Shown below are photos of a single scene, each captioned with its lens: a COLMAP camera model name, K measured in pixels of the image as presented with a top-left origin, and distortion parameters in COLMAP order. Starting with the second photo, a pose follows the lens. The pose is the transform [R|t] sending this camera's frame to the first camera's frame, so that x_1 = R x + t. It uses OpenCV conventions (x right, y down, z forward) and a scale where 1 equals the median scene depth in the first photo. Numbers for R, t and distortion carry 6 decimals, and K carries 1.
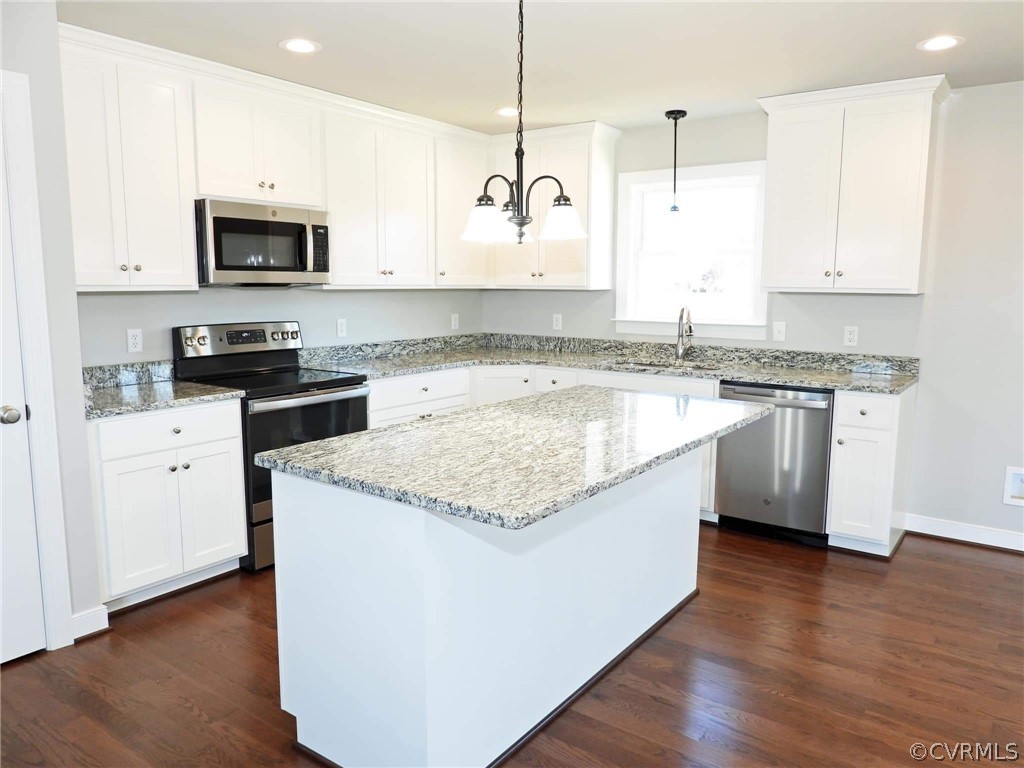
lens RADIAL K [[732.2, 0, 512.0], [0, 732.2, 384.0], [0, 0, 1]] dist [-0.023330, 0.010129]
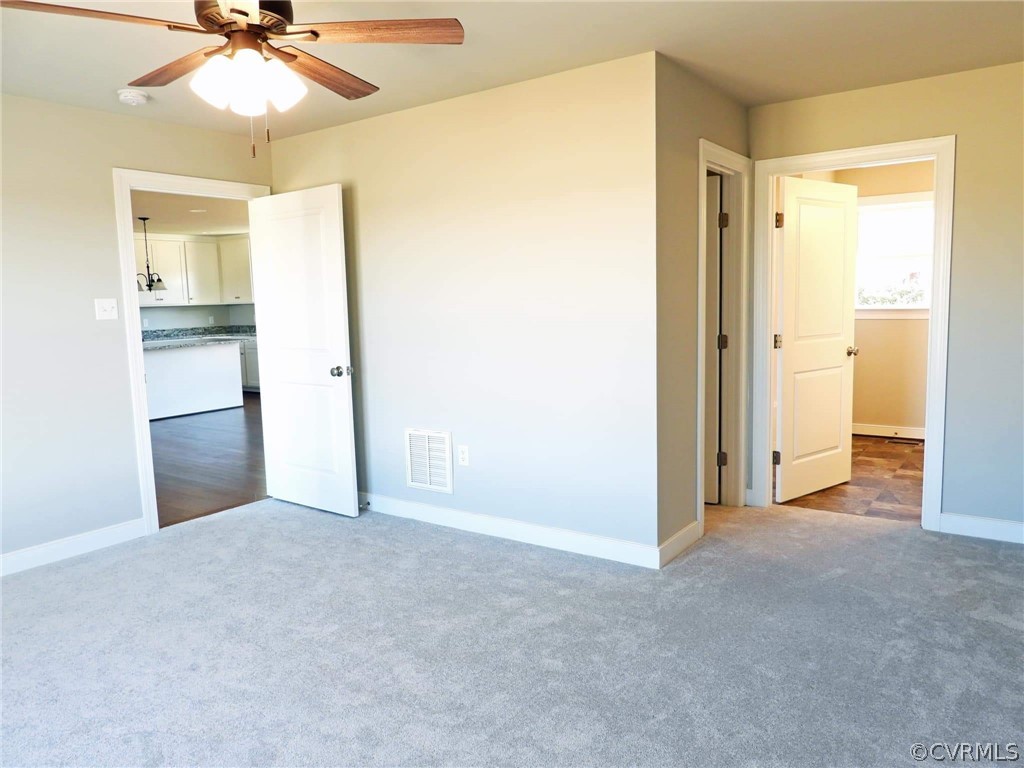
lens RADIAL K [[732.2, 0, 512.0], [0, 732.2, 384.0], [0, 0, 1]] dist [-0.023330, 0.010129]
pose [[0.999300, -0.036917, 0.006034, 1.019144], [0.037022, 0.999144, -0.018474, 0.227522], [-0.005347, 0.018684, 0.999811, -1.495825]]
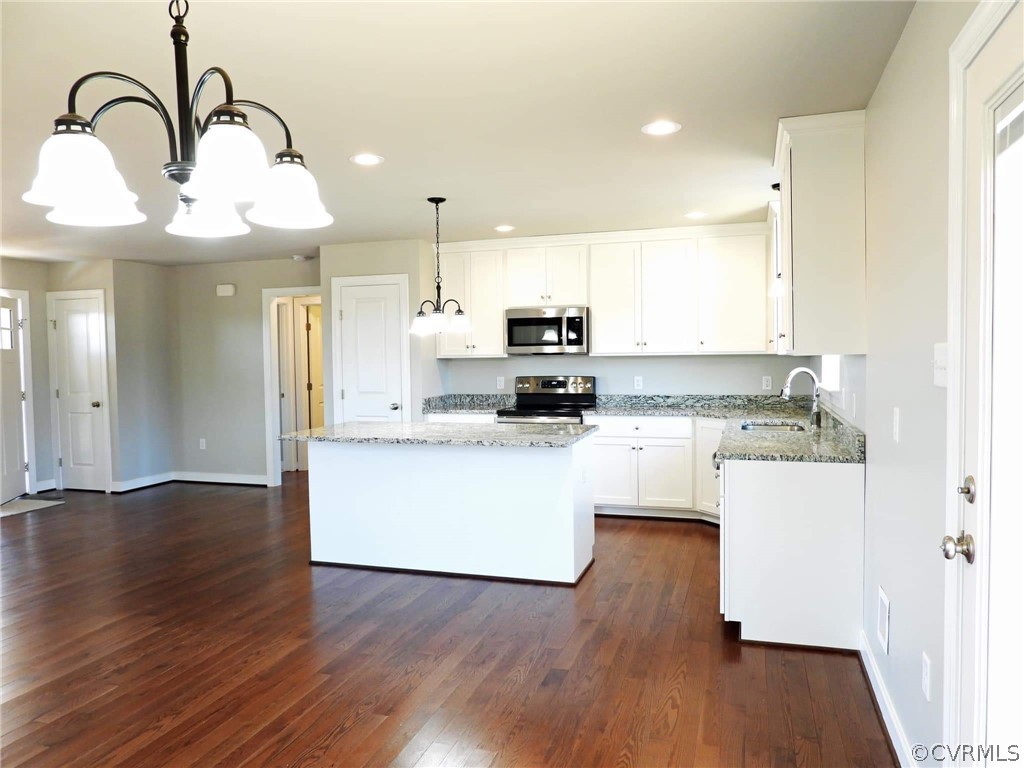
lens RADIAL K [[732.2, 0, 512.0], [0, 732.2, 384.0], [0, 0, 1]] dist [-0.023330, 0.010129]
pose [[0.310888, 0.028950, -0.950006, 1.126588], [-0.113931, 0.993464, -0.007010, -0.039092], [0.943593, 0.110415, 0.312154, 0.349907]]
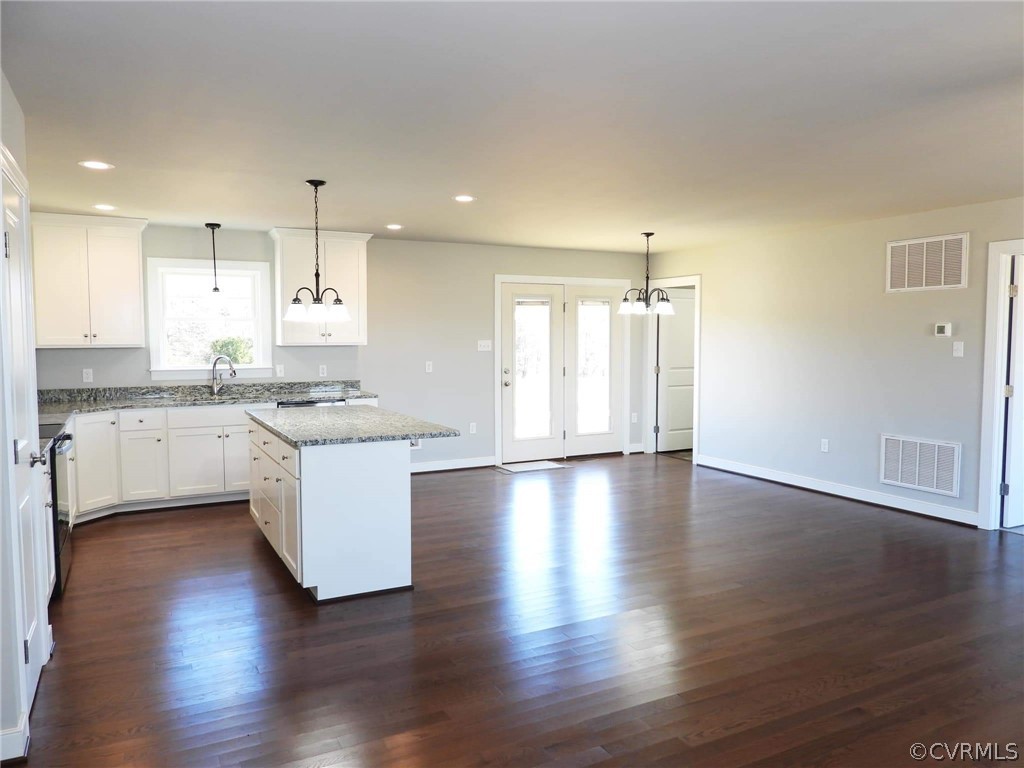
lens RADIAL K [[732.2, 0, 512.0], [0, 732.2, 384.0], [0, 0, 1]] dist [-0.023330, 0.010129]
pose [[0.442493, -0.065381, 0.894385, -0.848499], [0.126775, 0.991883, 0.009787, 0.003555], [-0.887766, 0.109055, 0.447190, -0.144859]]
